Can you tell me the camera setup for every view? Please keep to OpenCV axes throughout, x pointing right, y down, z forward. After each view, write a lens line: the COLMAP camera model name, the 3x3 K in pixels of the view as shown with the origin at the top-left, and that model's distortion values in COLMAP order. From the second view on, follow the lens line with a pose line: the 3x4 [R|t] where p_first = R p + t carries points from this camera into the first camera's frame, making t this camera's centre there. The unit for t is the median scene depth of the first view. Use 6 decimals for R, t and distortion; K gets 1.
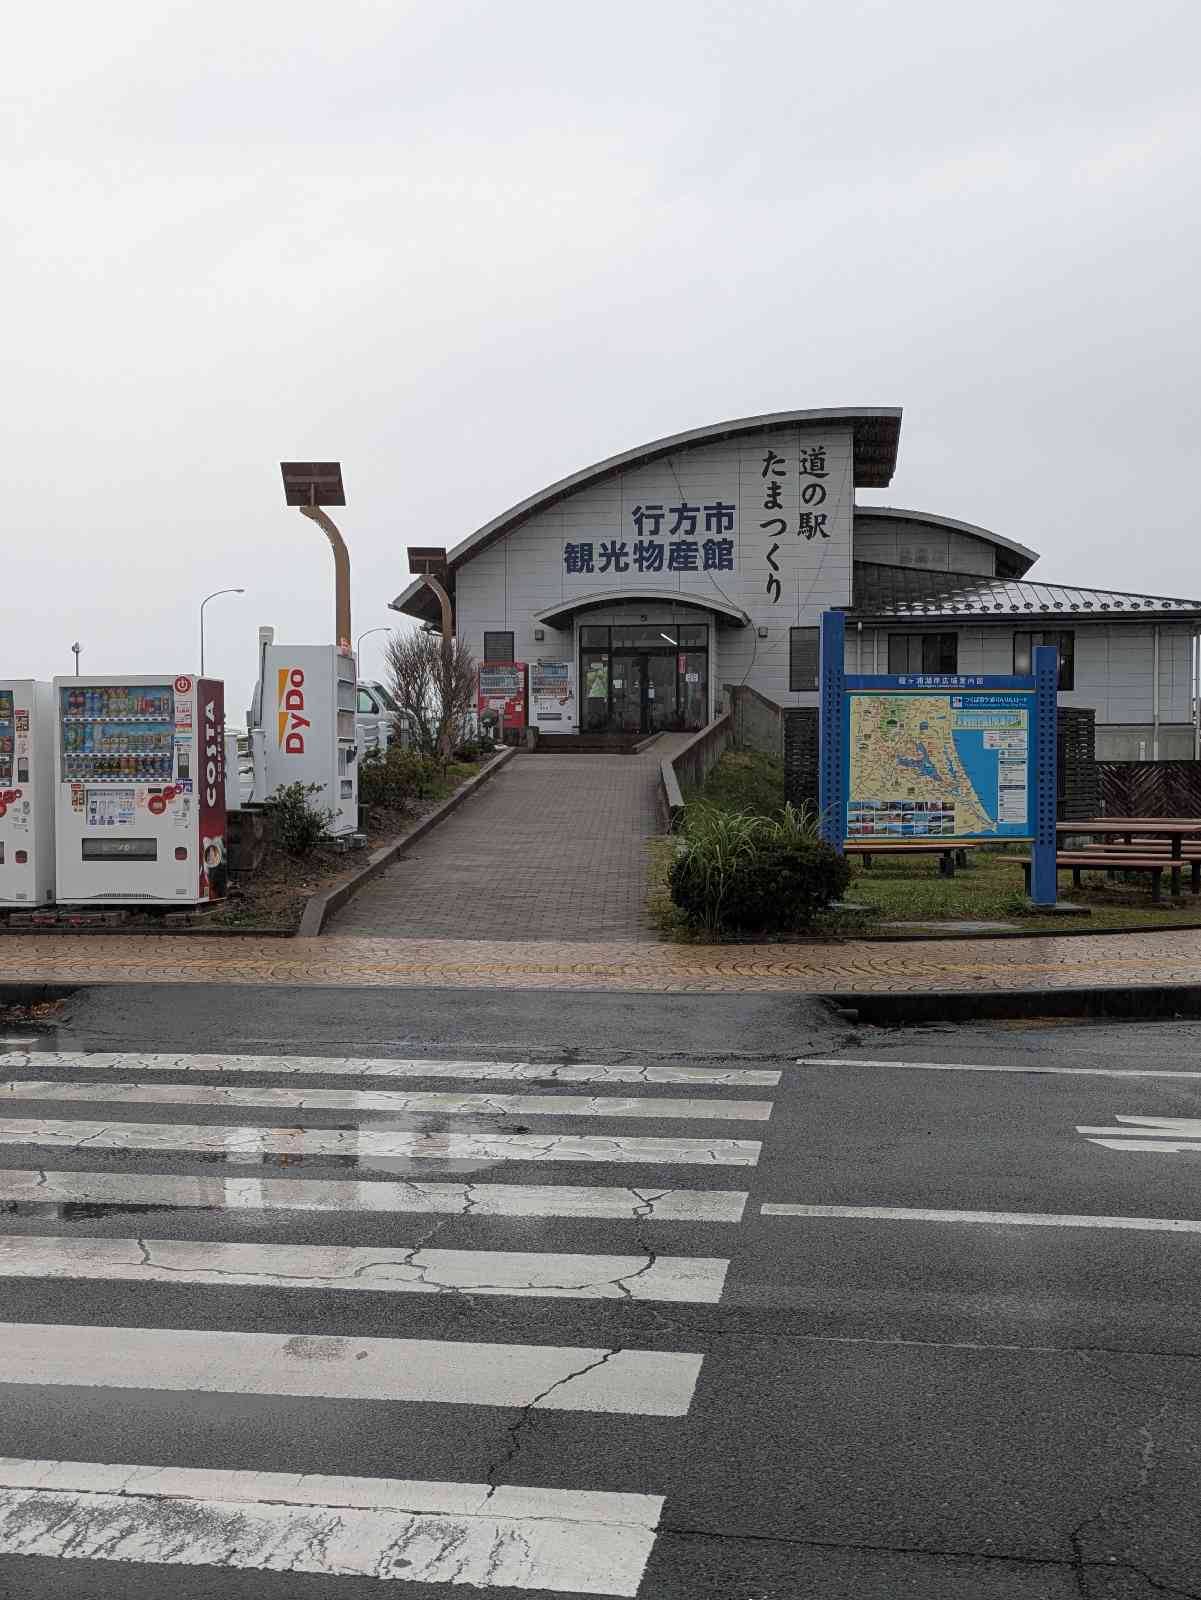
lens RADIAL K [[1519.7, 0, 620.1], [0, 1519.7, 794.9], [0, 0, 1]] dist [0.046397, -0.002464]
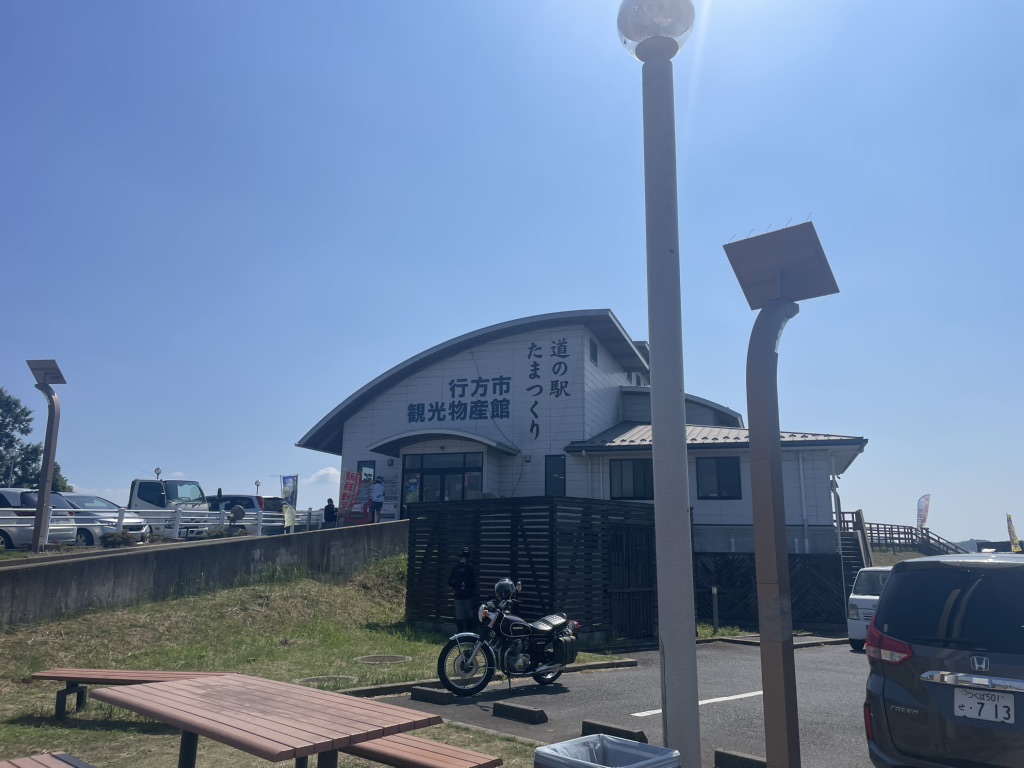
lens RADIAL K [[716.4, 0, 512.0], [0, 716.4, 384.0], [0, 0, 1]] dist [0.035121, -0.000410]
pose [[0.988801, -0.018329, -0.148112, 0.184992], [-0.018006, 0.970529, -0.240312, -0.009438], [0.148152, 0.240288, 0.959329, 0.308768]]
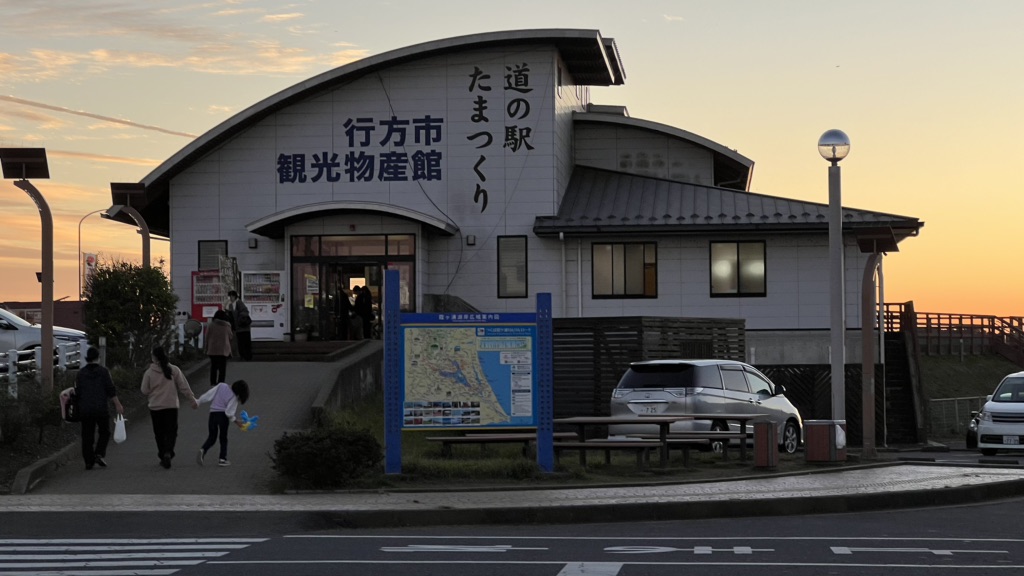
lens RADIAL K [[1784.9, 0, 512.0], [0, 1784.9, 288.0], [0, 0, 1]] dist [-0.254320, 4.008275]
pose [[0.997635, -0.003762, 0.068634, 0.039224], [0.008158, 0.997924, -0.063890, 0.001610], [-0.068251, 0.064299, 0.995594, -0.196250]]
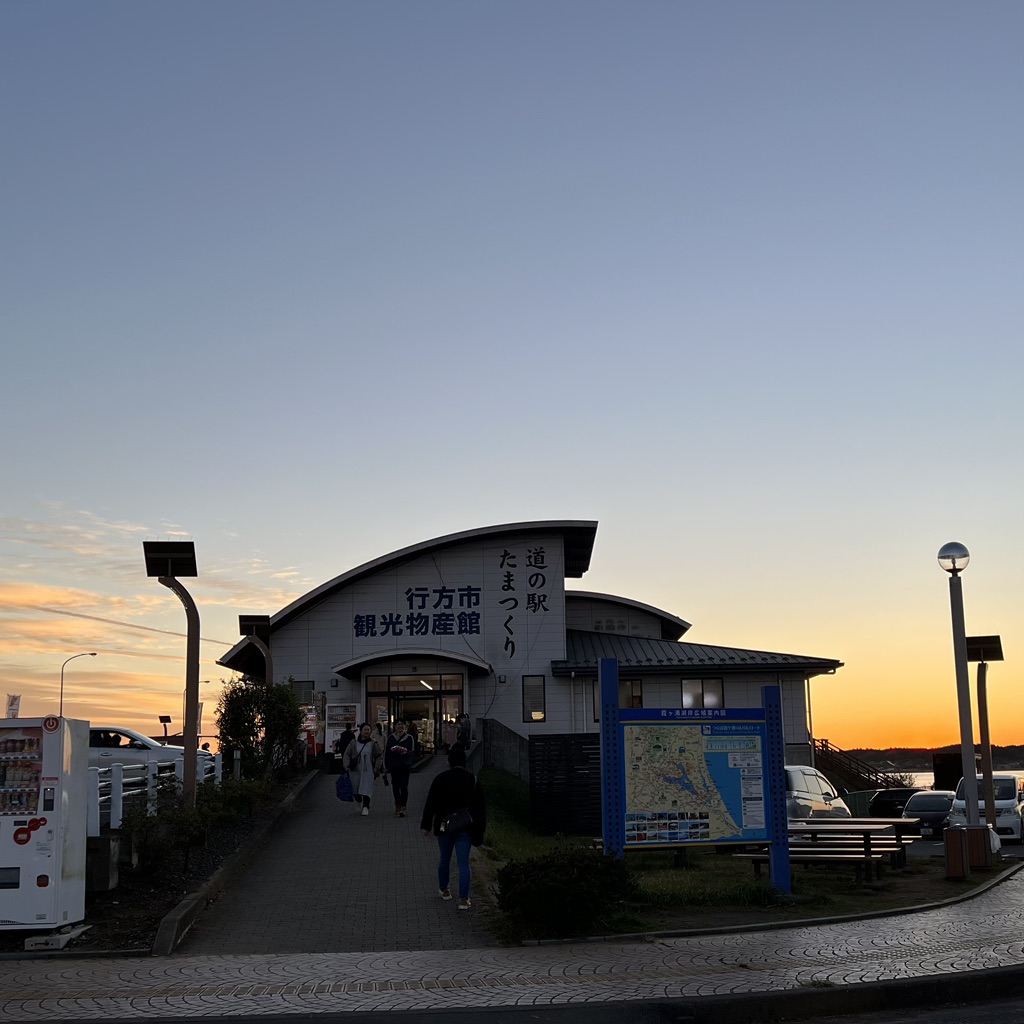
lens RADIAL K [[1083.3, 0, 539.0], [0, 1083.3, 613.7], [0, 0, 1]] dist [0.186116, -0.457341]
pose [[0.989774, 0.001509, 0.142638, -0.012366], [0.022435, 0.985853, -0.166105, -0.002776], [-0.140871, 0.167607, 0.975737, 0.037638]]
